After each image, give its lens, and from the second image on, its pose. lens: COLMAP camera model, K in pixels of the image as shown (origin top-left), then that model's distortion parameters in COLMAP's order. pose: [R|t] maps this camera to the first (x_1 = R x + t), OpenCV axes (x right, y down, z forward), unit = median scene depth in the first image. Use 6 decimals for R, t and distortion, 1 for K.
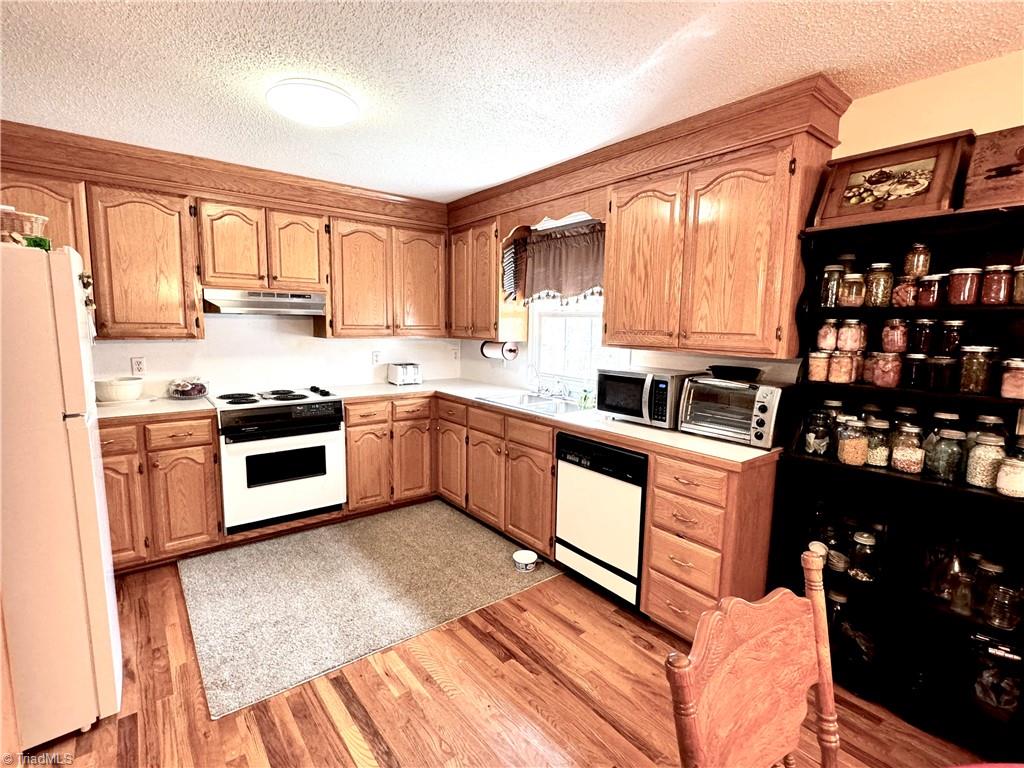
lens RADIAL K [[487.1, 0, 509.3], [0, 487.1, 382.3], [0, 0, 1]] dist [-0.007580, -0.000043]
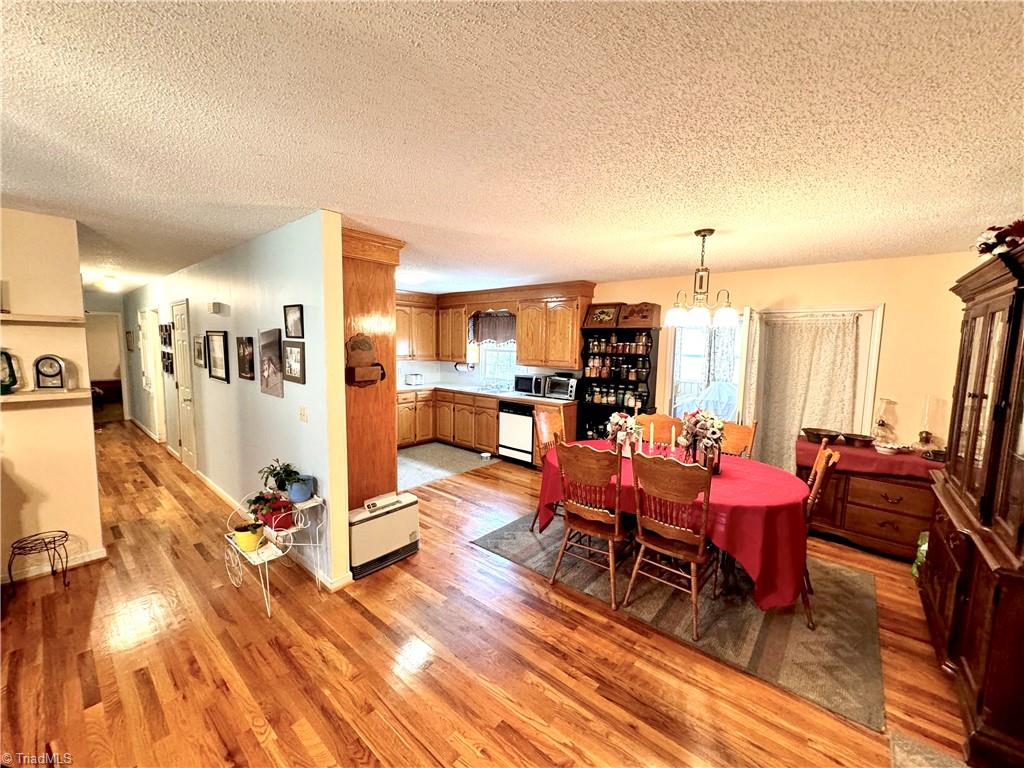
lens RADIAL K [[404.2, 0, 507.0], [0, 404.2, 384.7], [0, 0, 1]] dist [-0.002262, -0.000156]
pose [[0.982046, -0.018152, 0.187764, -0.260841], [0.021224, 0.999672, -0.014360, 0.056500], [-0.187442, 0.018087, 0.982109, -1.084142]]
